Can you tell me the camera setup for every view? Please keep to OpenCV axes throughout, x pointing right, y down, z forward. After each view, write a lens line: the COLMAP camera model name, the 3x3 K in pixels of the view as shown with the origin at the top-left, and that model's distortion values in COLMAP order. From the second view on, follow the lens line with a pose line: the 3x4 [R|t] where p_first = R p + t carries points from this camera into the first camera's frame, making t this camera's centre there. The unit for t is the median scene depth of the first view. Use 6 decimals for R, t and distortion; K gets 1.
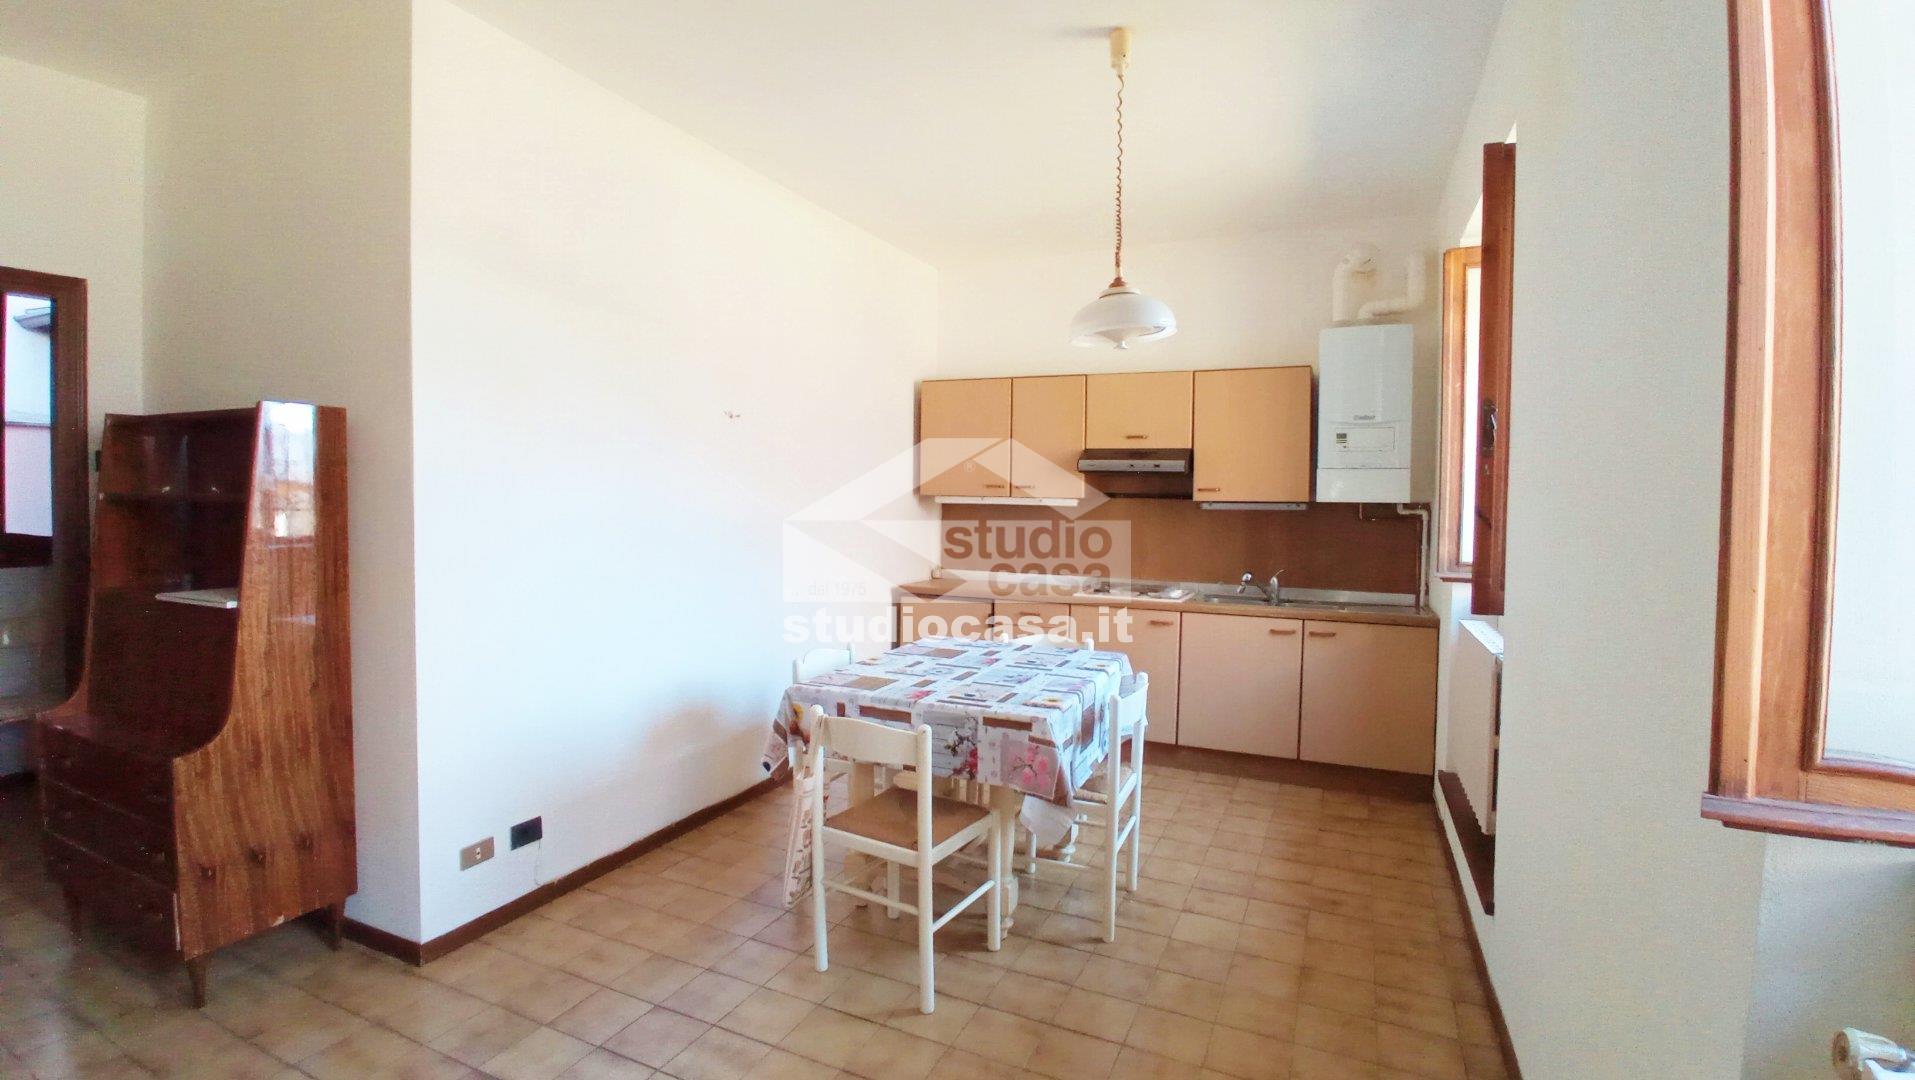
lens RADIAL K [[862.9, 0, 958.7], [0, 862.9, 523.5], [0, 0, 1]] dist [-0.064950, 0.036533]
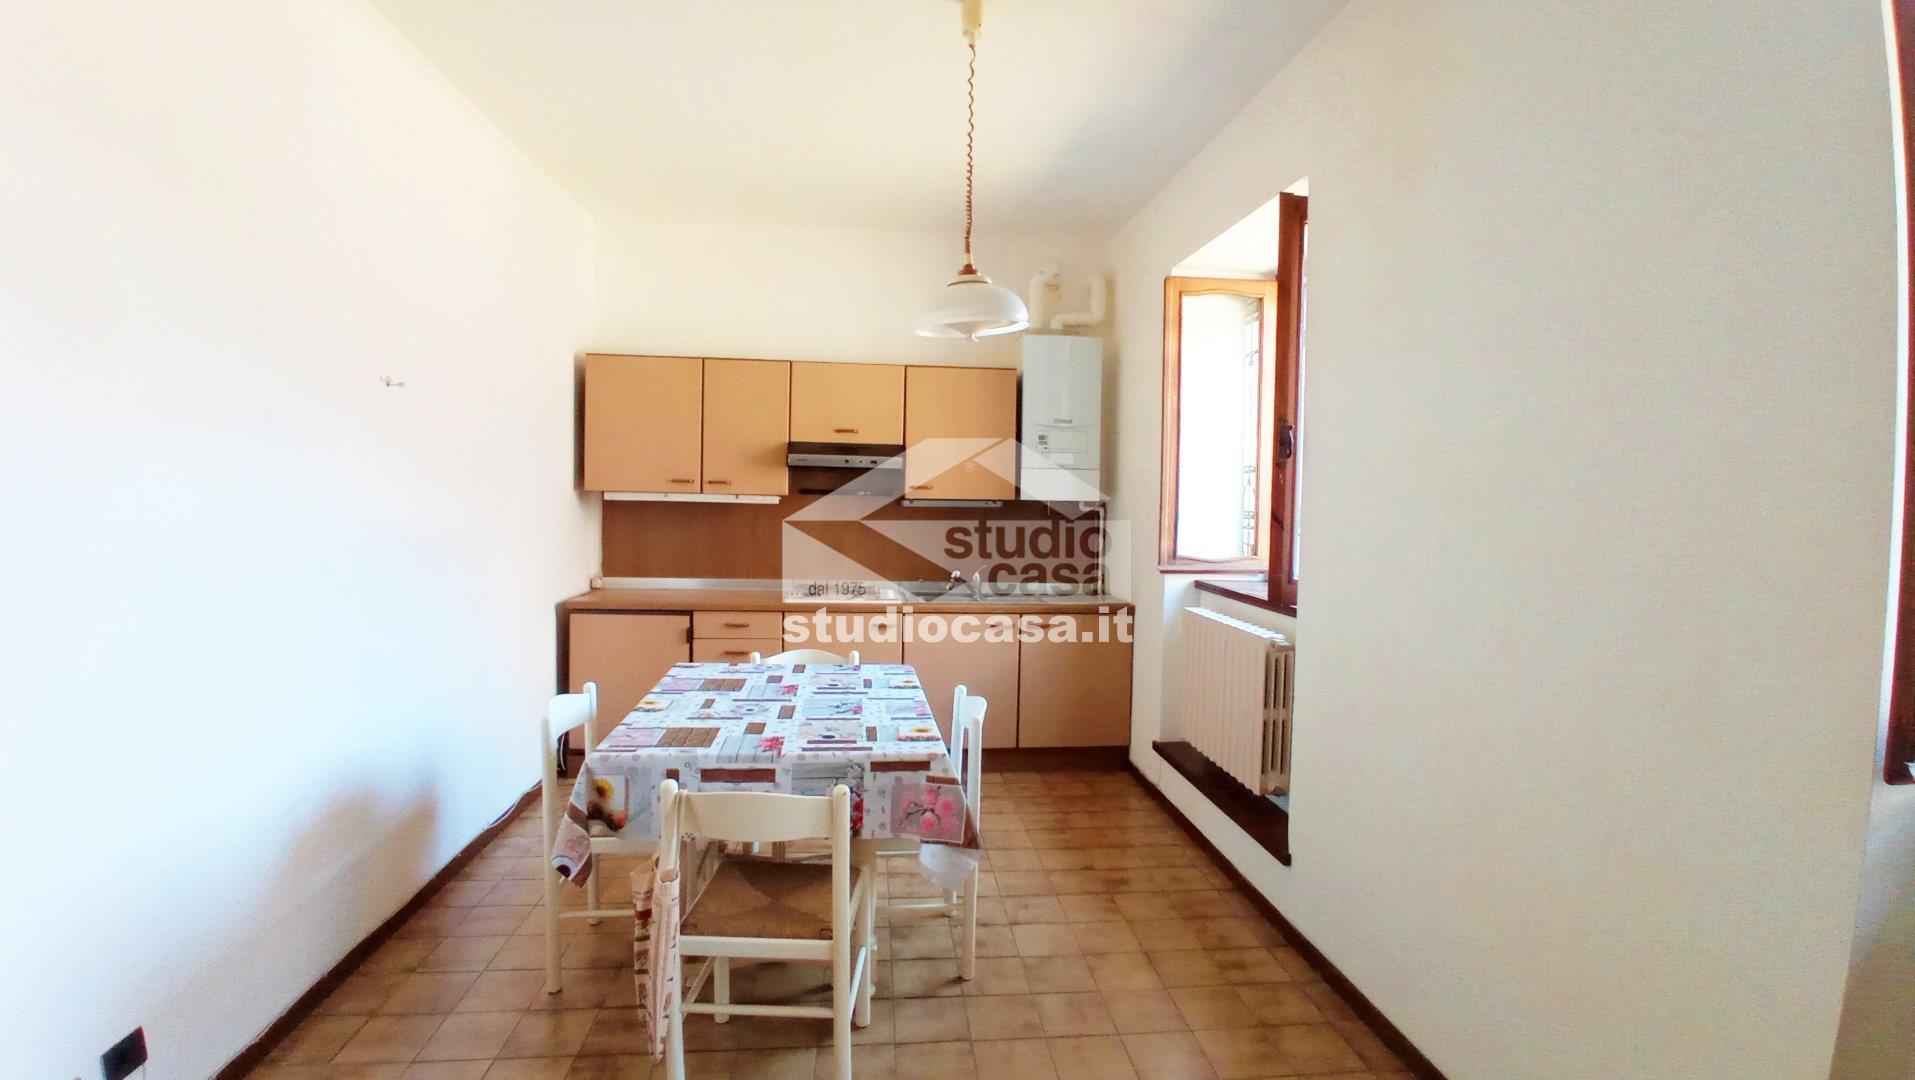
lens RADIAL K [[862.9, 0, 958.7], [0, 862.9, 523.5], [0, 0, 1]] dist [-0.064950, 0.036533]
pose [[0.858774, -0.015267, 0.512127, -0.252552], [0.008172, 0.999837, 0.016103, -0.018781], [-0.512290, -0.009644, 0.858759, 0.174574]]
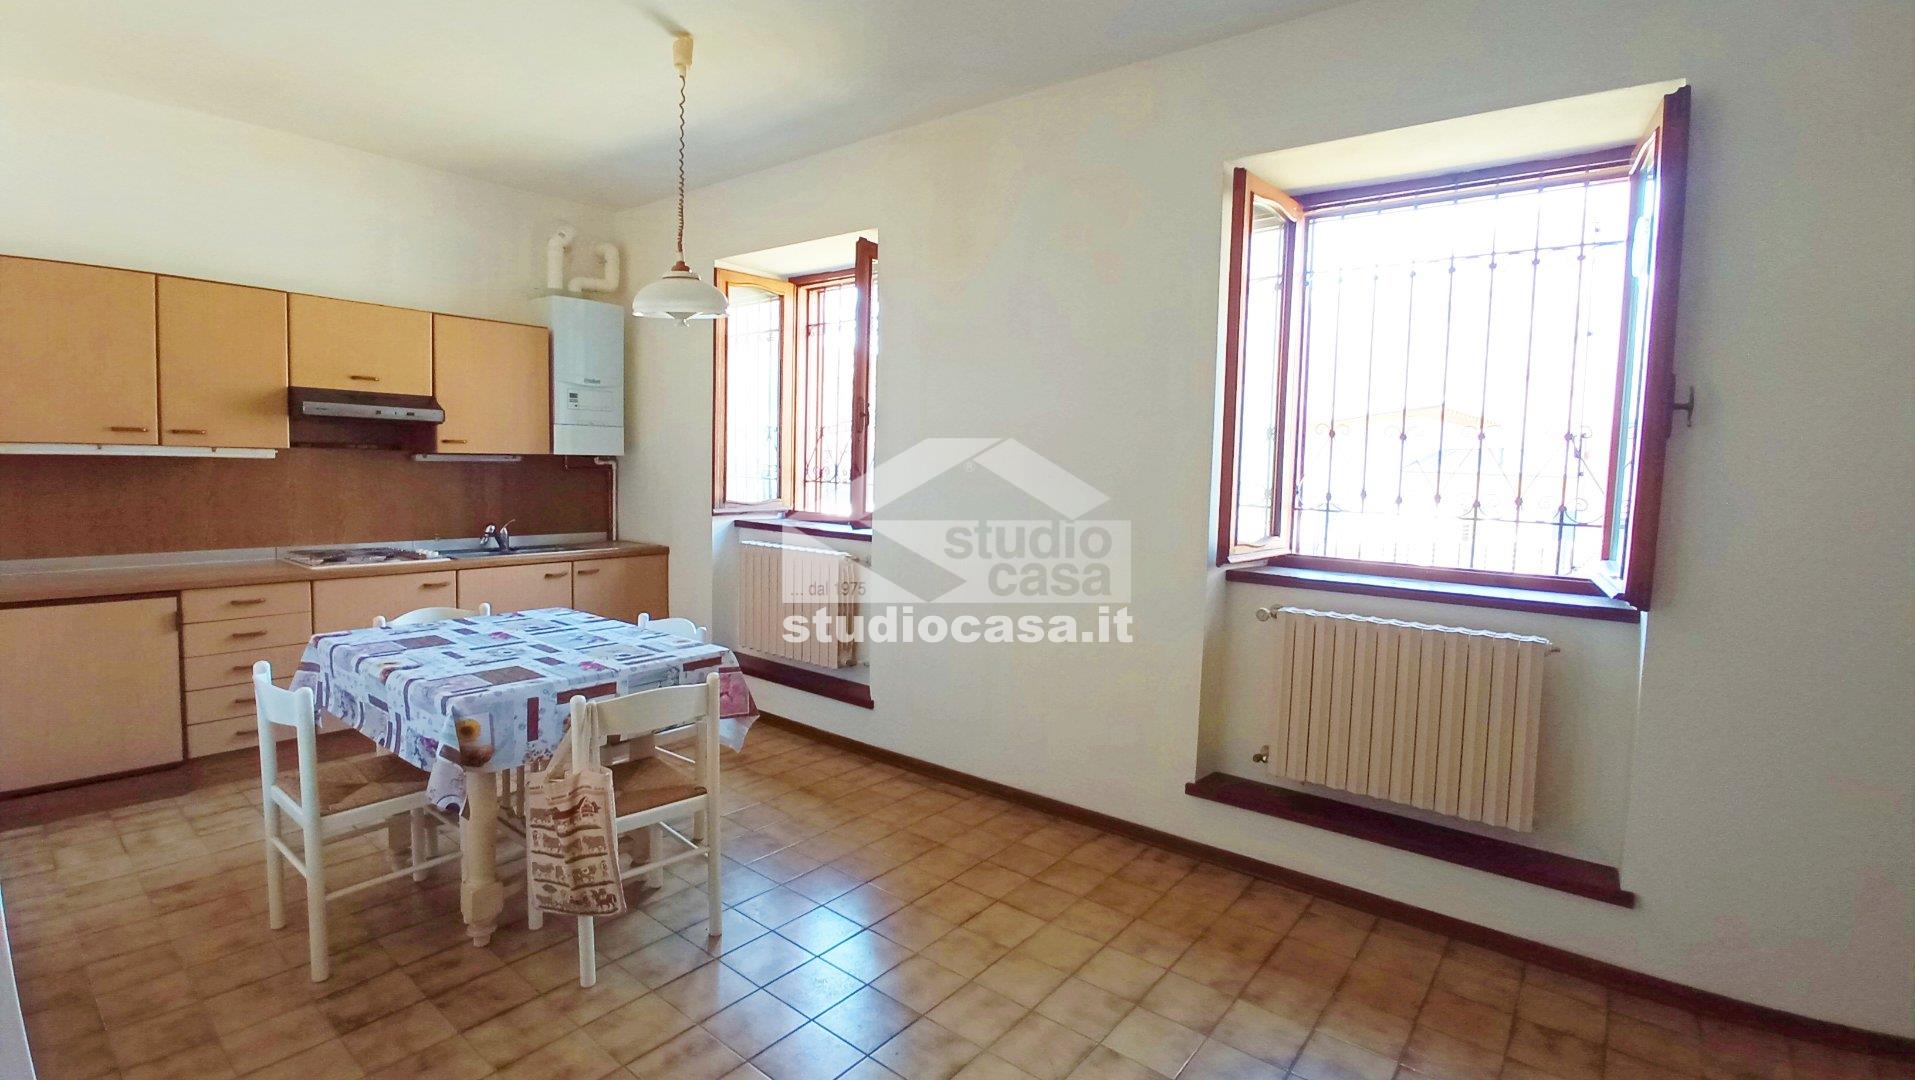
lens RADIAL K [[862.9, 0, 958.7], [0, 862.9, 523.5], [0, 0, 1]] dist [-0.064950, 0.036533]
pose [[0.234241, -0.077794, 0.969061, -0.702845], [0.008297, 0.996917, 0.078025, -0.023849], [-0.972143, -0.010236, 0.234164, 0.319877]]
